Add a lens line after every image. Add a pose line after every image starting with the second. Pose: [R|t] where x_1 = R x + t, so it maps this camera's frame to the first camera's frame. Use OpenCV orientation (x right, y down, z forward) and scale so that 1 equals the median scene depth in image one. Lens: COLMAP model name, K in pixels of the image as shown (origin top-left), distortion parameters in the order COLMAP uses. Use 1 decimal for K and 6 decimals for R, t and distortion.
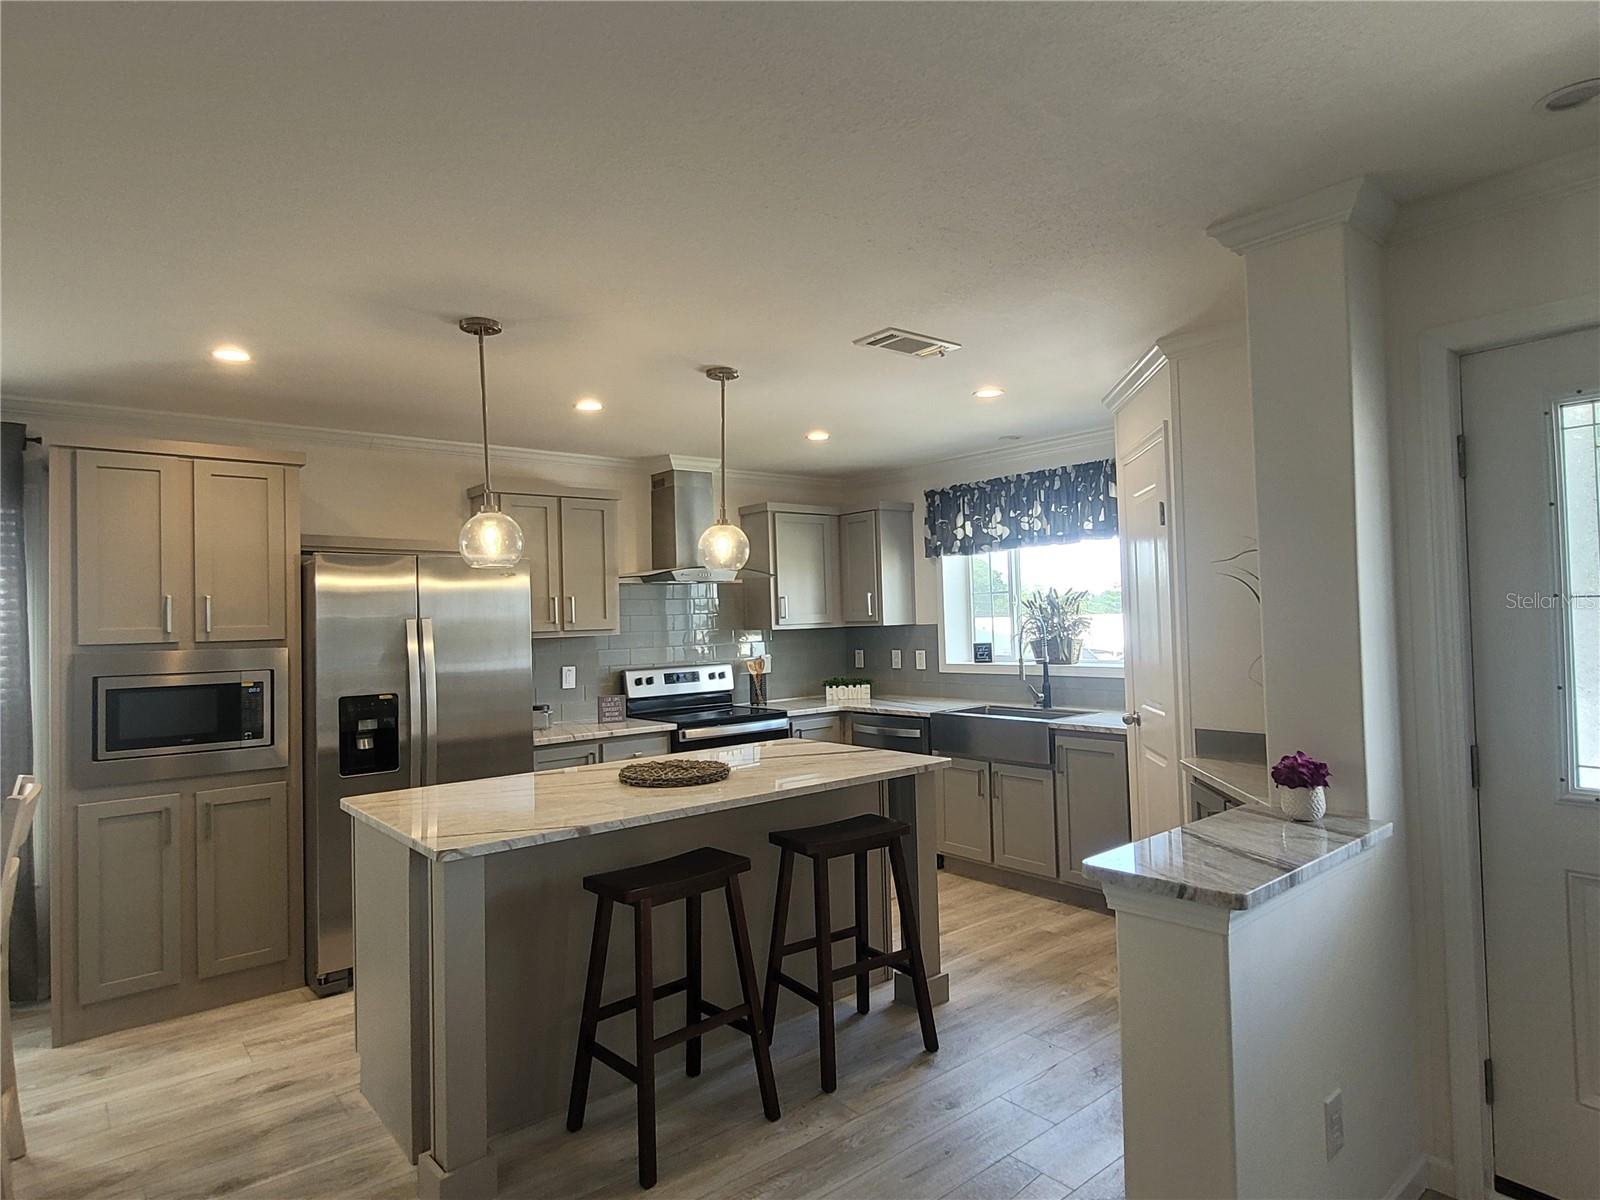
lens RADIAL K [[912.6, 0, 809.6], [0, 912.6, 592.9], [0, 0, 1]] dist [-0.002393, 0.001874]
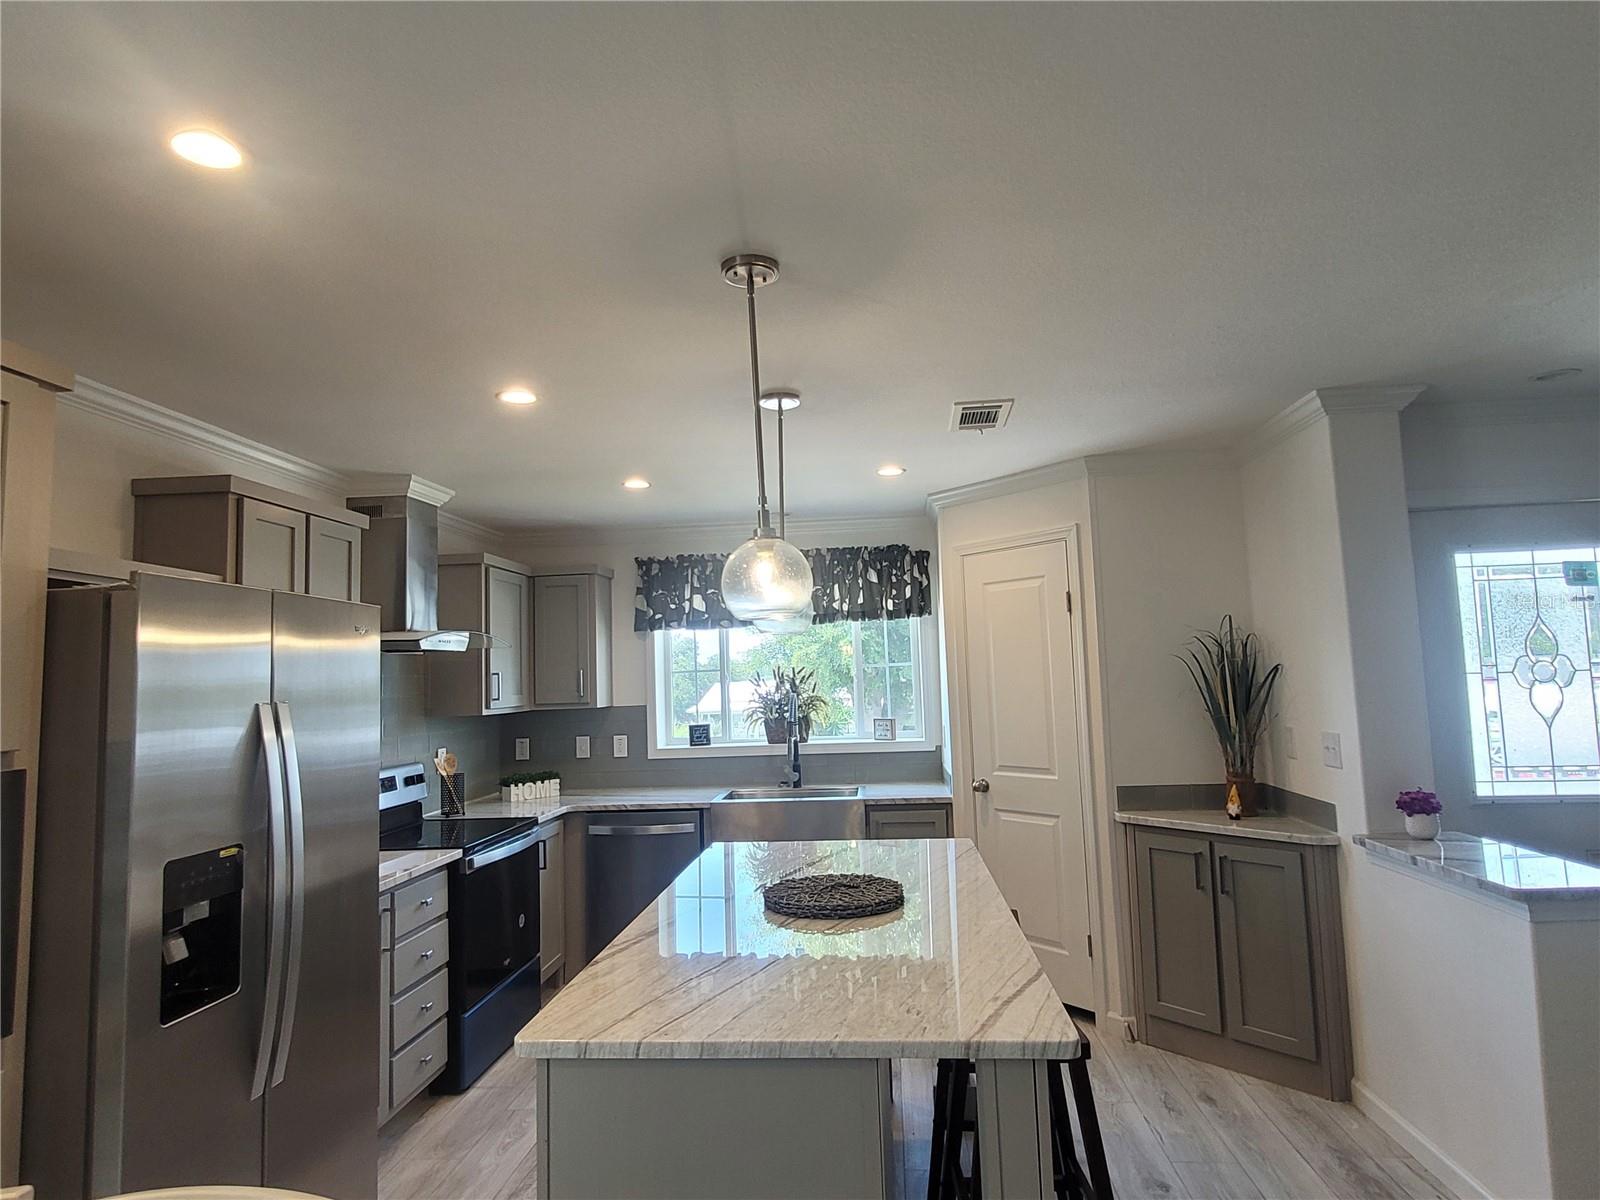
lens RADIAL K [[912.6, 0, 807.2], [0, 912.6, 594.3], [0, 0, 1]] dist [-0.002393, 0.001874]
pose [[0.707847, 0.070269, 0.702862, -0.407856], [-0.006751, 0.995667, -0.092743, 0.008045], [-0.706333, 0.060903, 0.705255, 0.254151]]
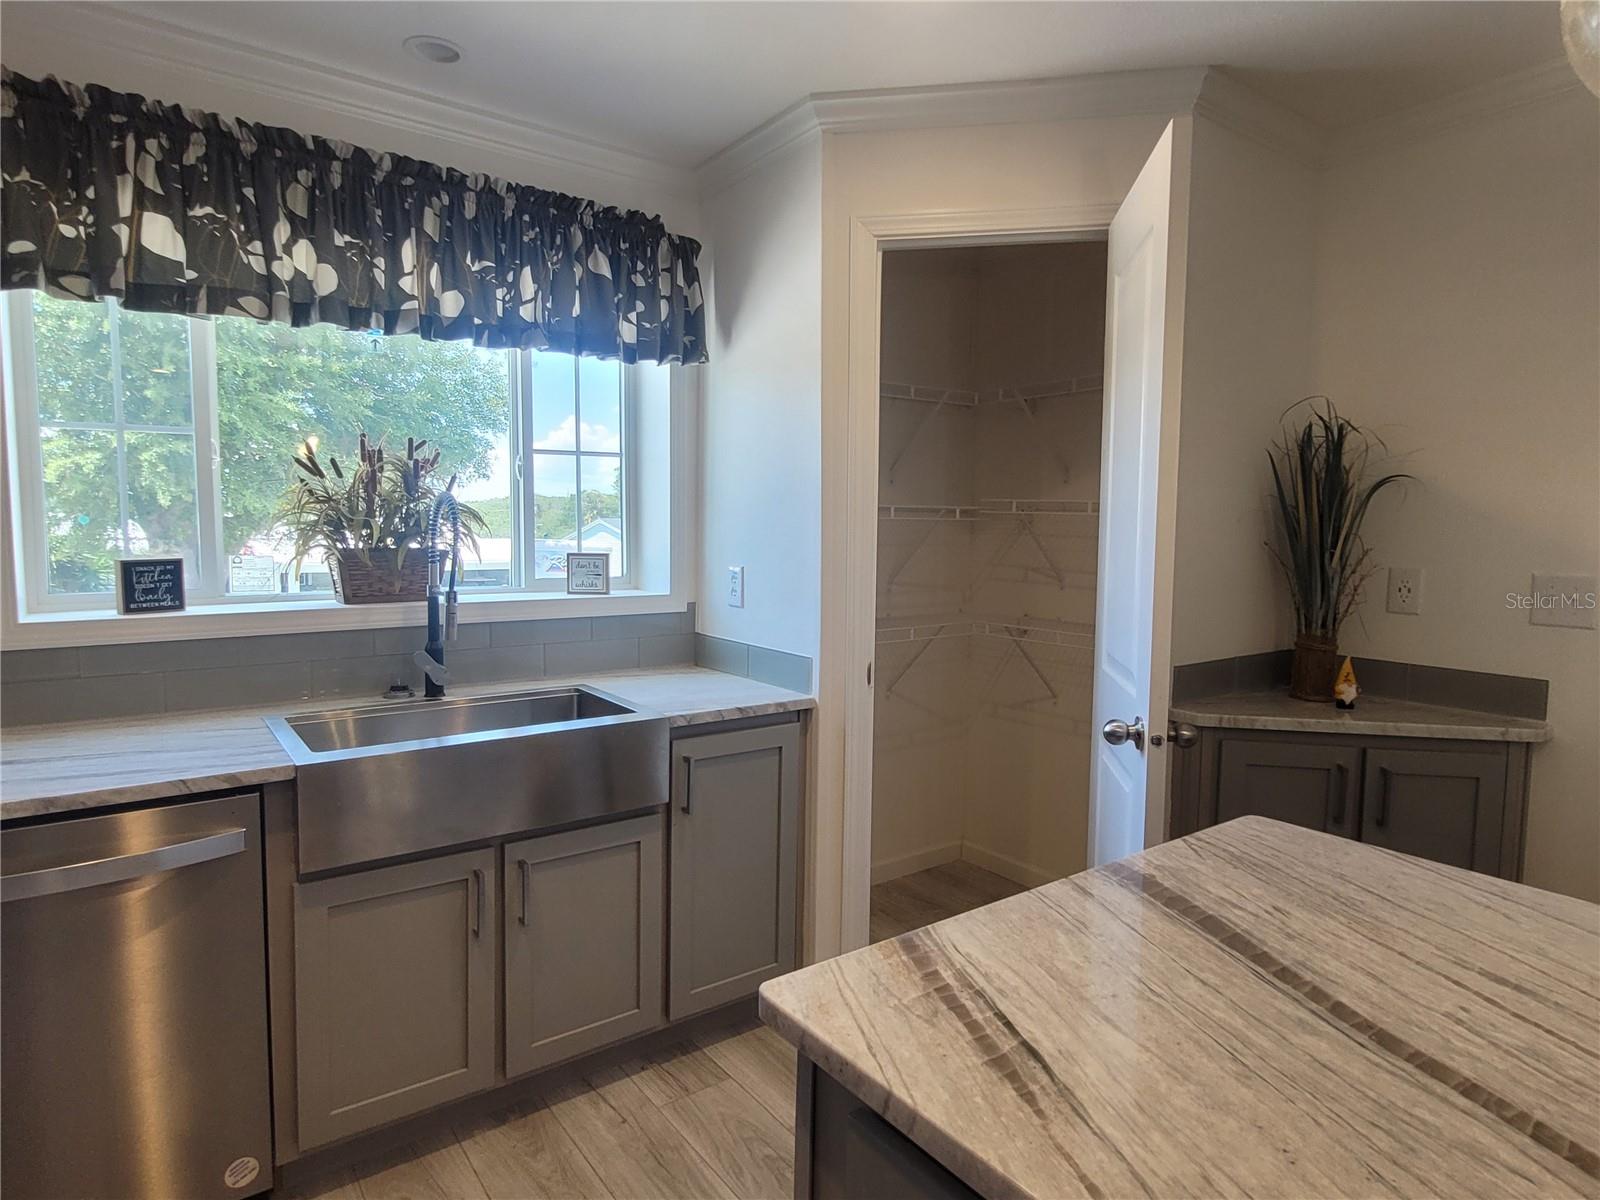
lens RADIAL K [[912.6, 0, 810.9], [0, 912.6, 595.5], [0, 0, 1]] dist [-0.002393, 0.001874]
pose [[0.060304, -0.048029, 0.997024, -0.168702], [-0.041199, 0.997871, 0.050562, 0.040546], [-0.997329, -0.044125, 0.058197, 0.719179]]
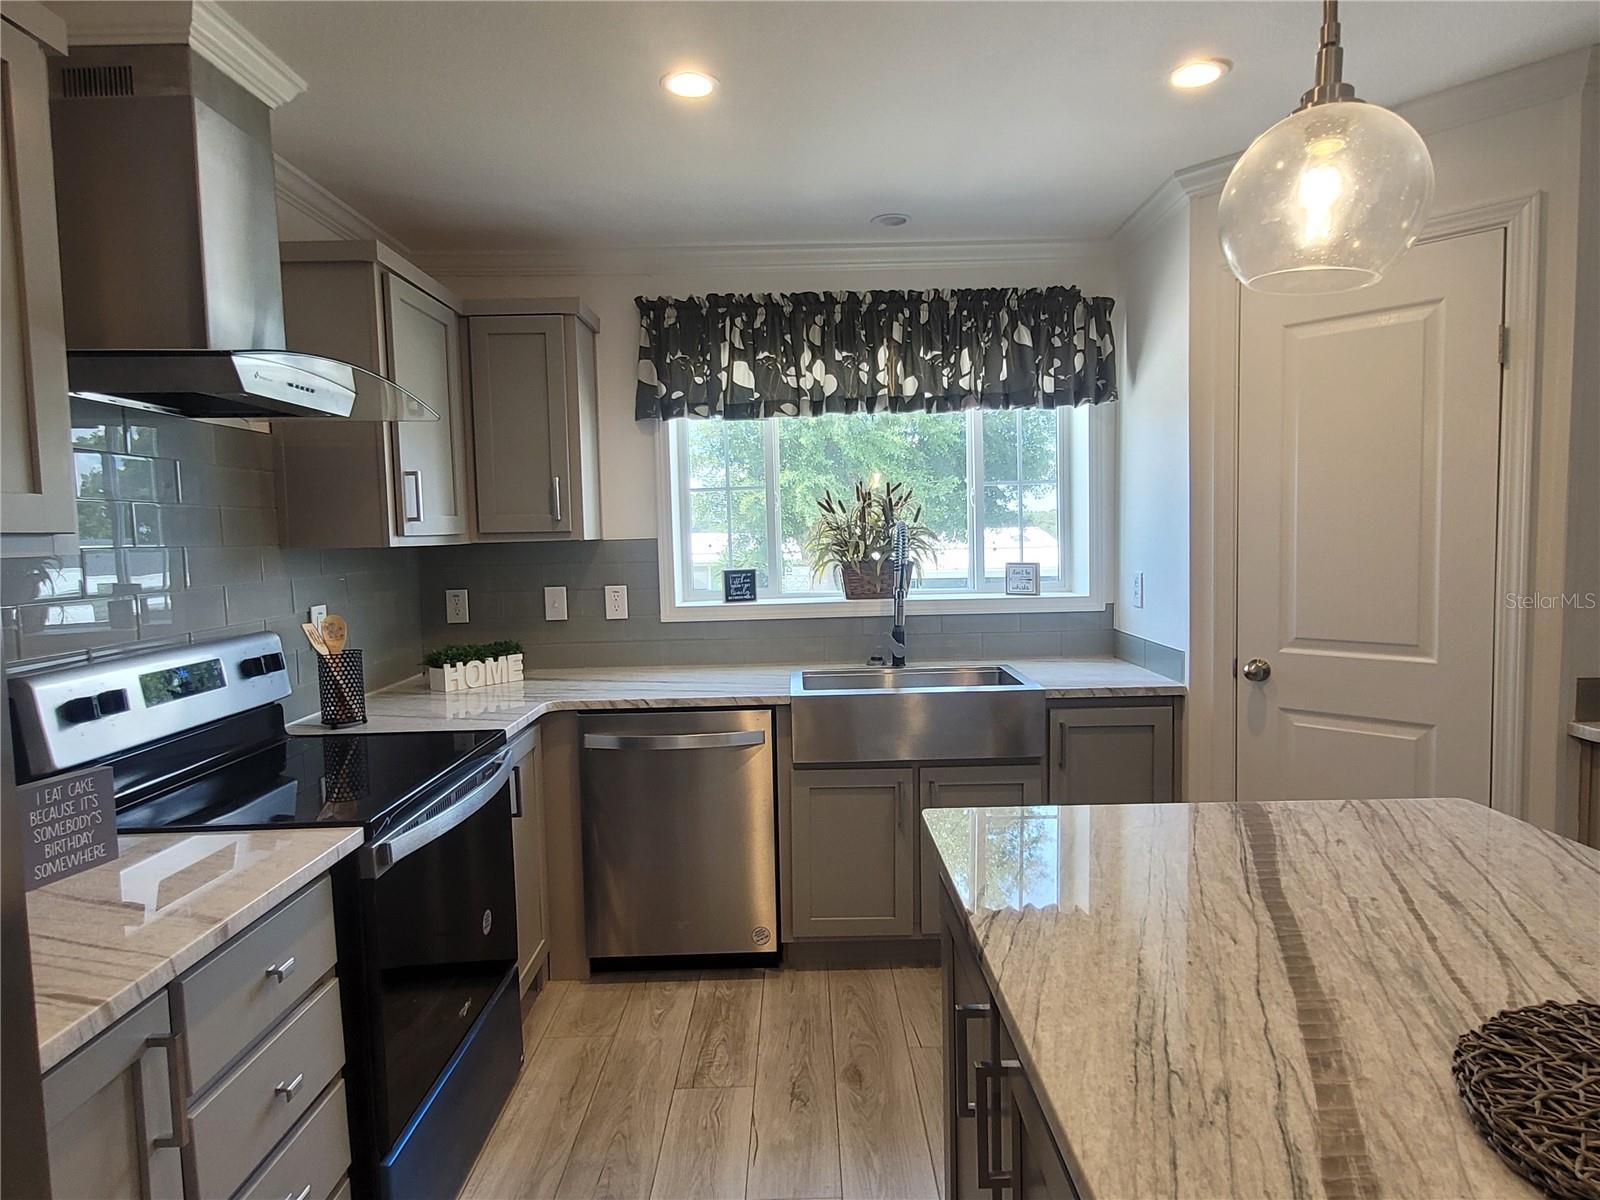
lens RADIAL K [[912.6, 0, 812.0], [0, 912.6, 595.5], [0, 0, 1]] dist [-0.002393, 0.001874]
pose [[0.635191, -0.038589, 0.771391, -0.252371], [-0.017328, 0.997788, 0.064184, 0.032845], [-0.772161, -0.054135, 0.633117, 0.585573]]
